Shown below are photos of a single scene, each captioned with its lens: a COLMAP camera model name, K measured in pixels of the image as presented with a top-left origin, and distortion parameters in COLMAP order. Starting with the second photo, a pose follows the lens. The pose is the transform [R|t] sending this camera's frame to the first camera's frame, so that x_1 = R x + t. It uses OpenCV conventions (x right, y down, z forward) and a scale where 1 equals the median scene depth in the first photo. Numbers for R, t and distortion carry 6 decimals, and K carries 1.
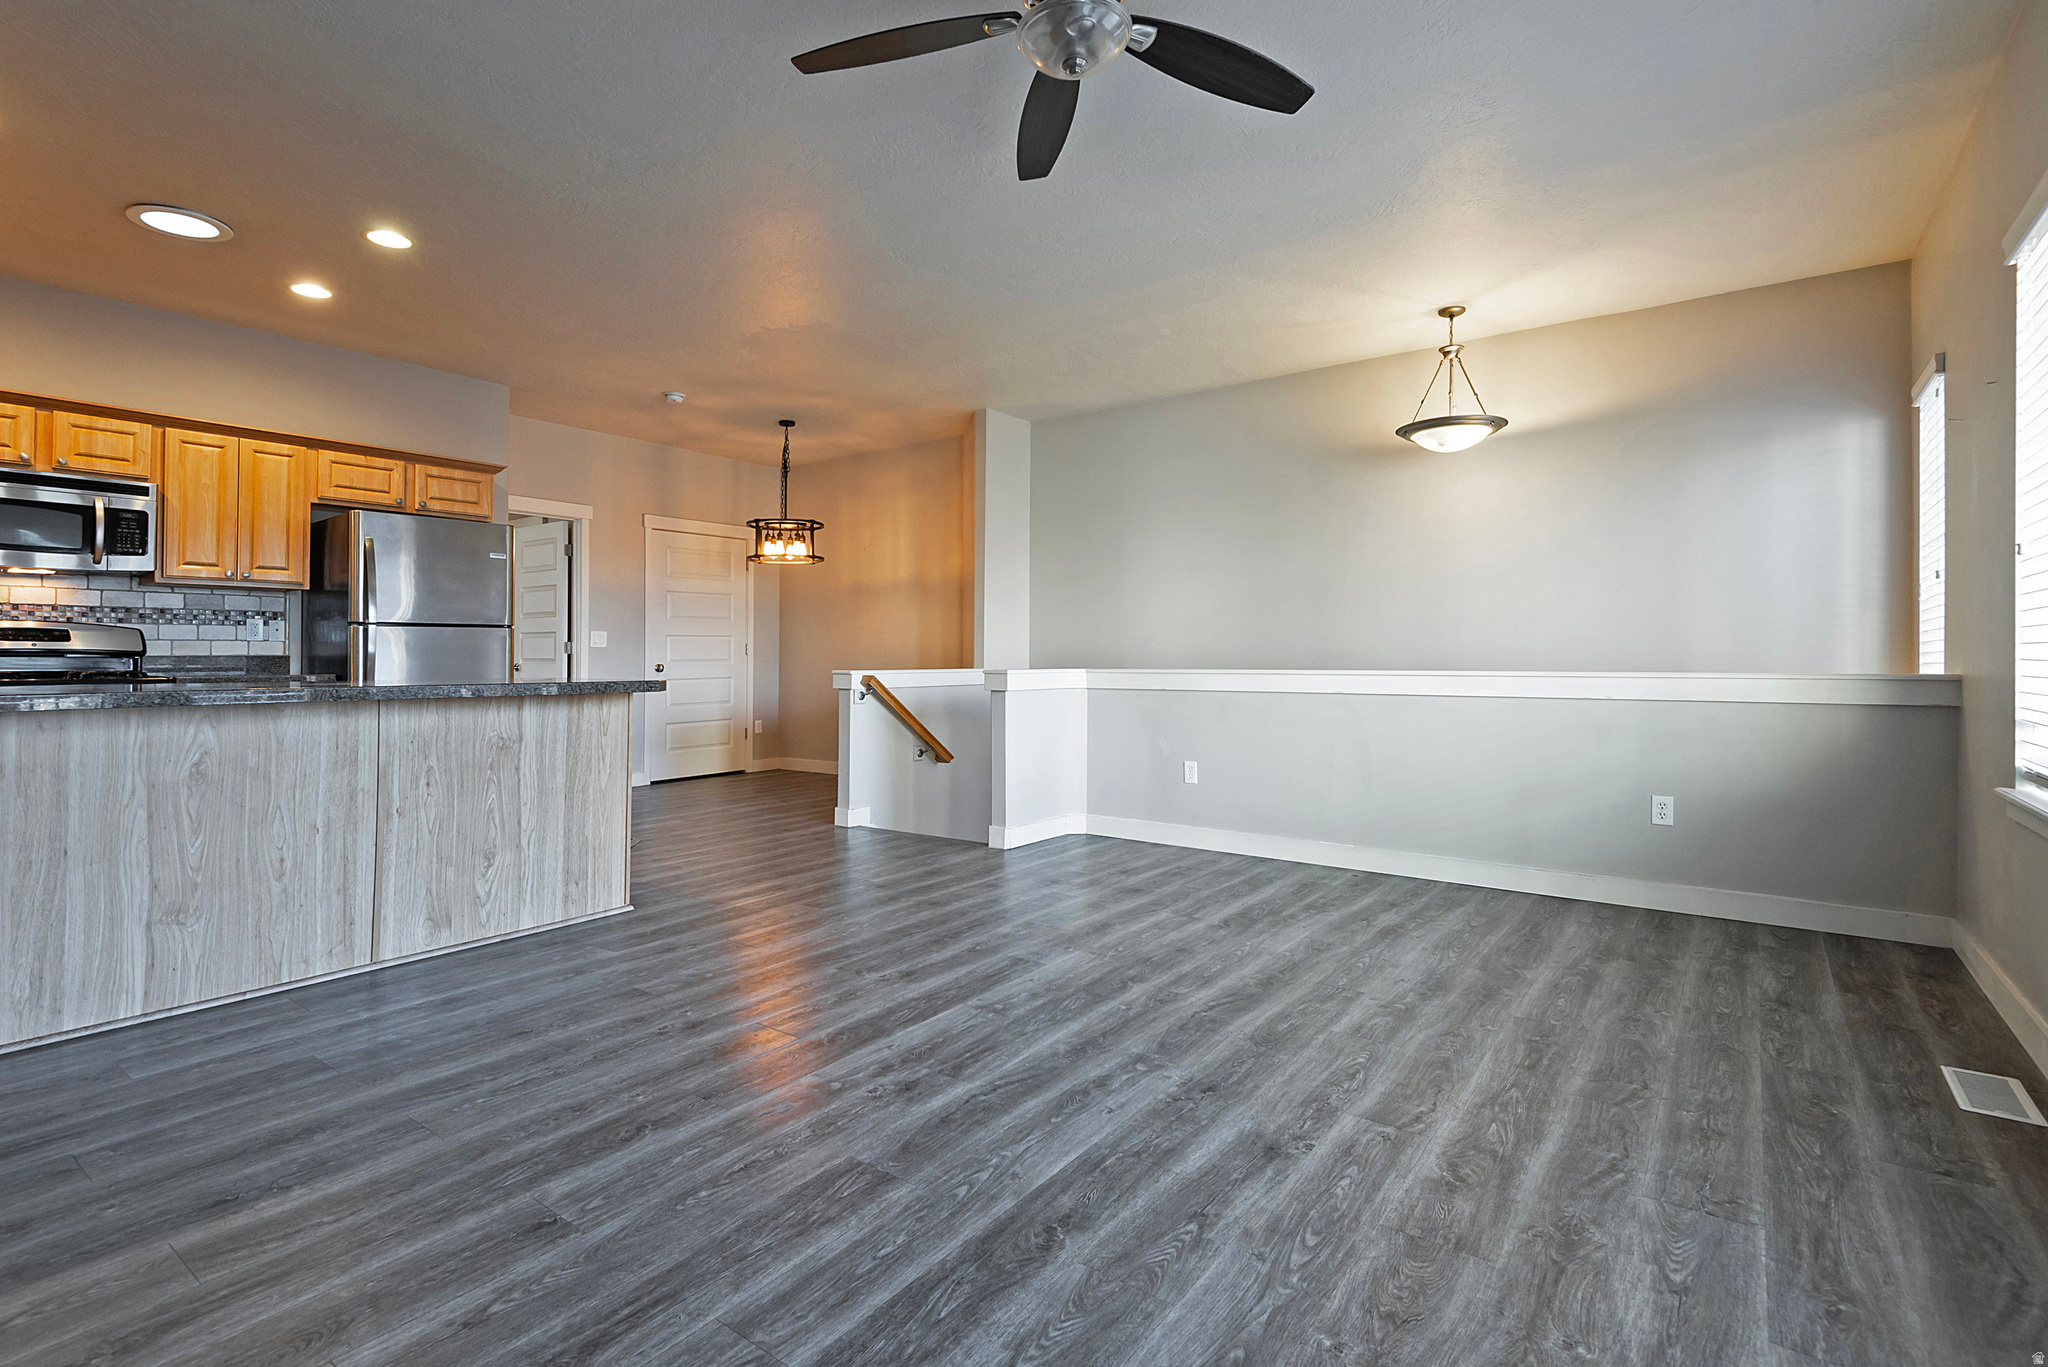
lens RADIAL K [[966.6, 0, 1018.0], [0, 966.6, 641.4], [0, 0, 1]] dist [0.042743, -0.025318]
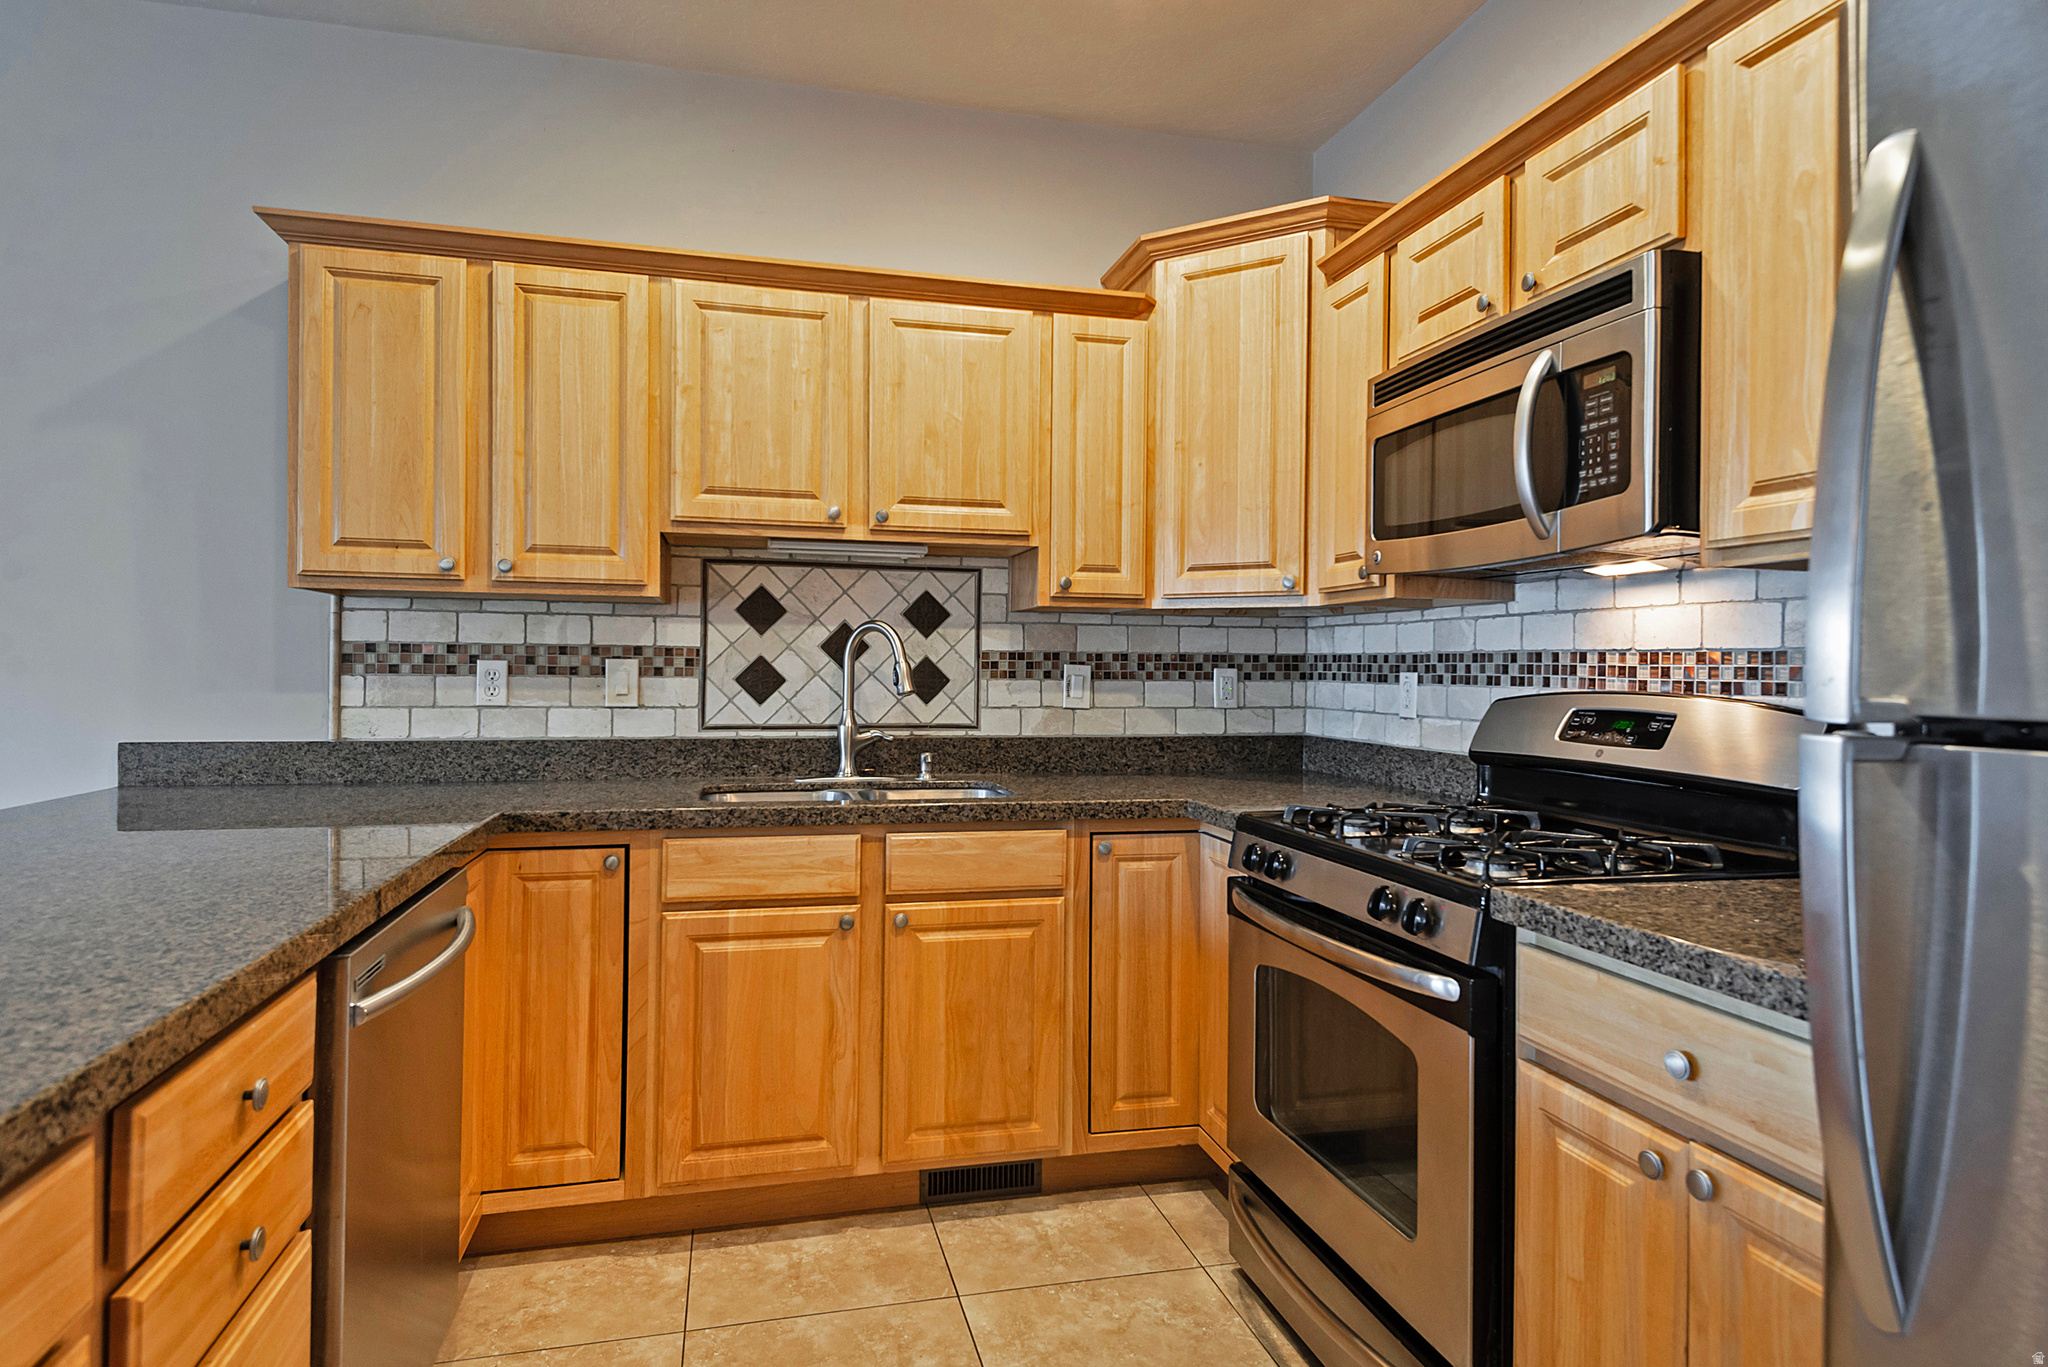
lens RADIAL K [[1113.4, 0, 1008.3], [0, 1113.4, 663.6], [0, 0, 1]] dist [0.038154, -0.033249]
pose [[-0.636644, -0.007902, -0.771118, -0.610939], [0.003630, 0.999906, -0.013244, -0.034722], [0.771149, -0.011231, -0.636555, 1.367423]]
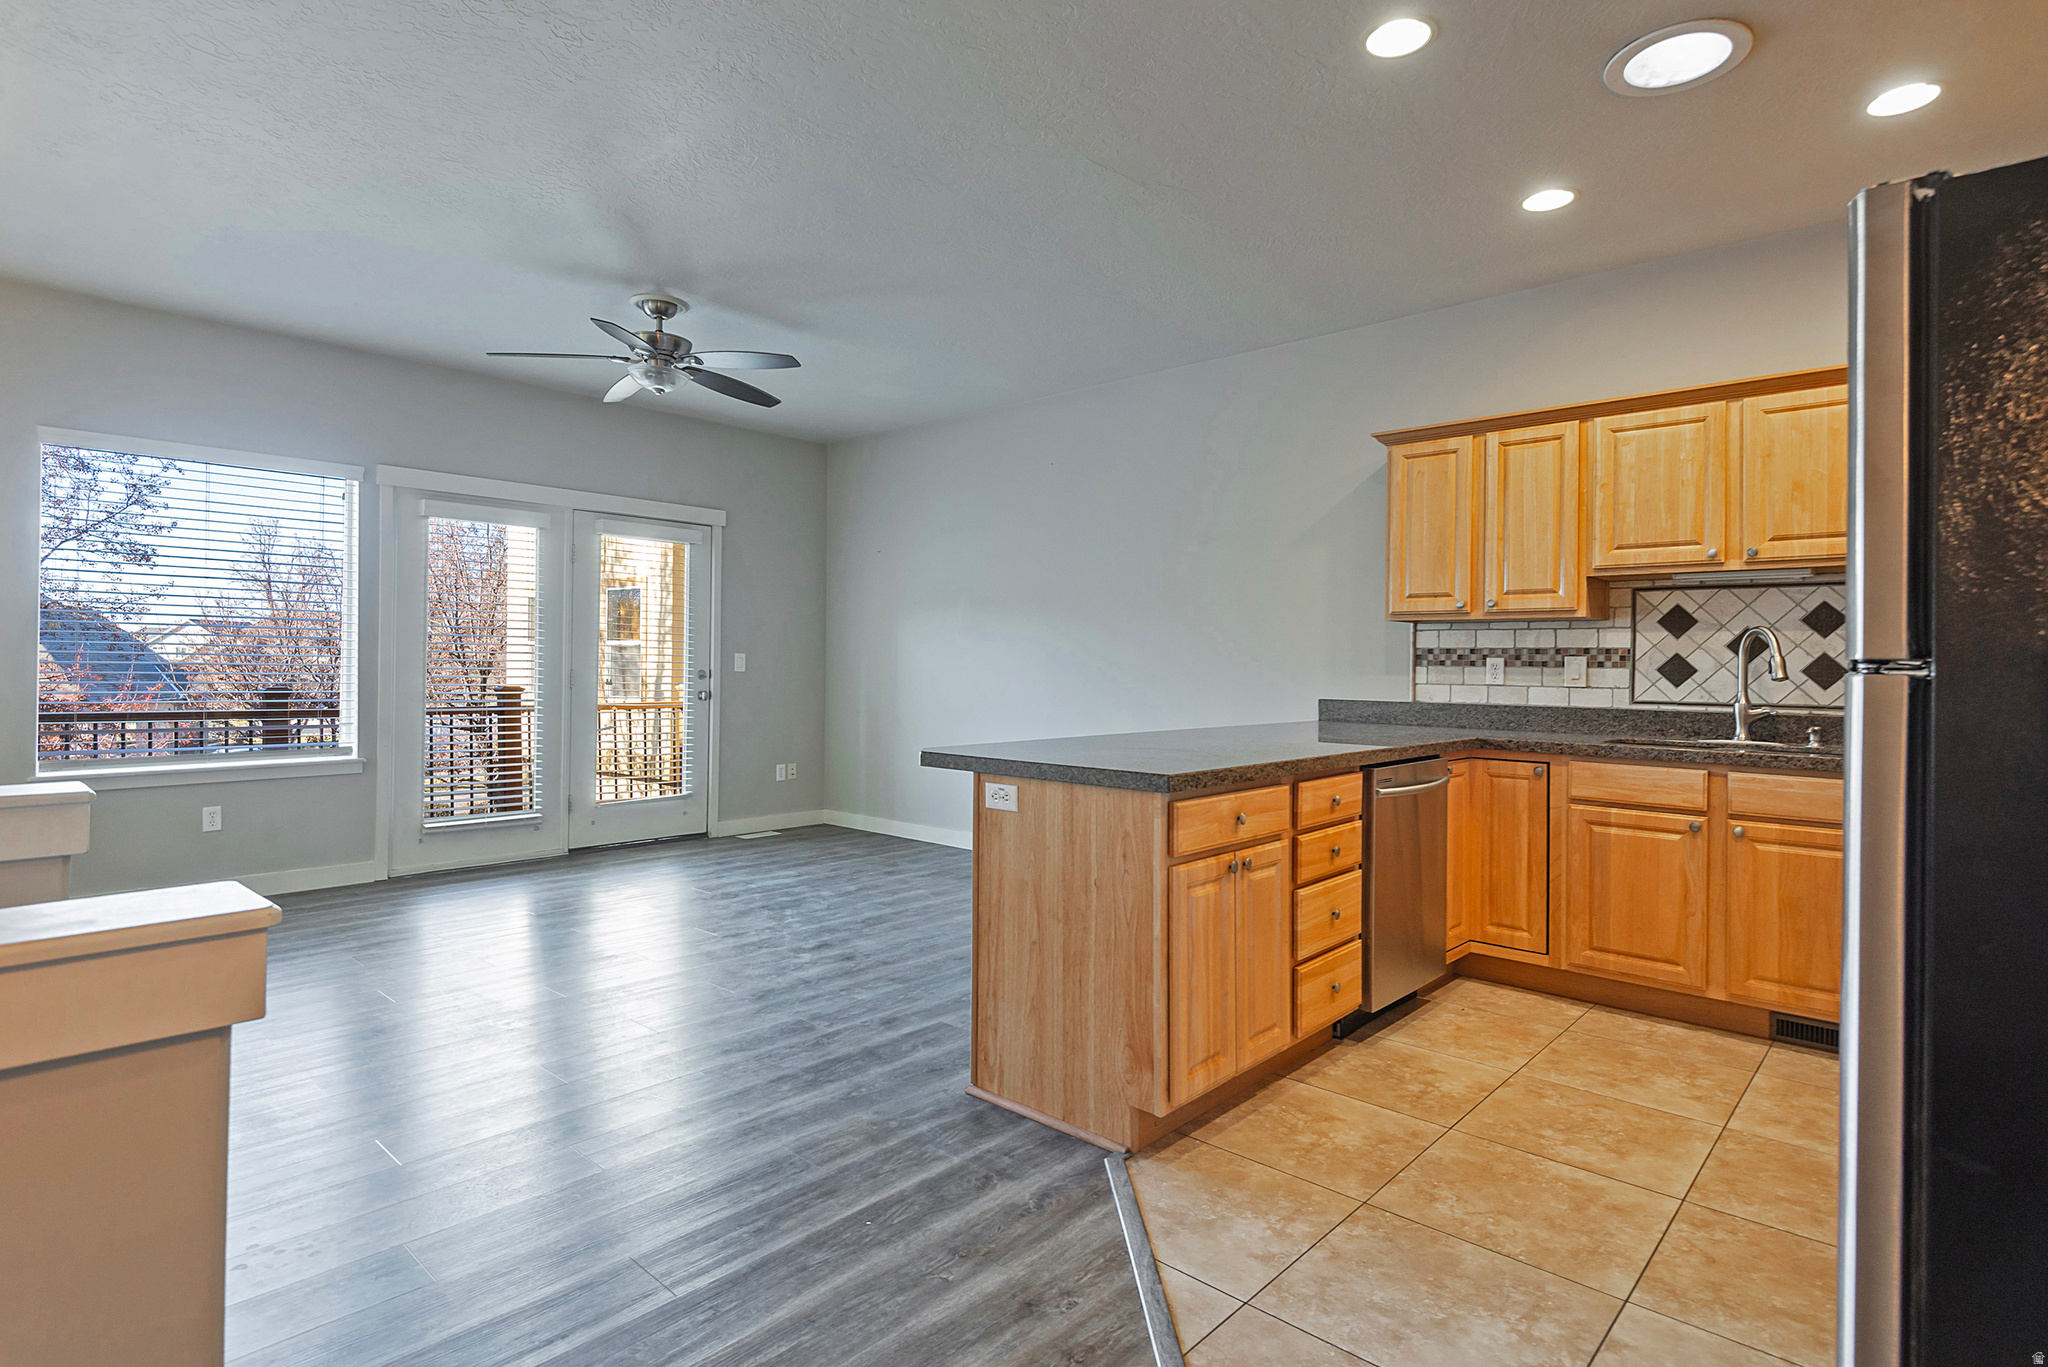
lens RADIAL K [[1042.7, 0, 1015.1], [0, 1042.7, 664.8], [0, 0, 1]] dist [0.013352, -0.000501]
pose [[-0.995154, -0.010505, 0.097768, -0.541300], [-0.012013, 0.999818, -0.014850, -0.015285], [-0.097594, -0.015952, -0.995098, 1.873912]]
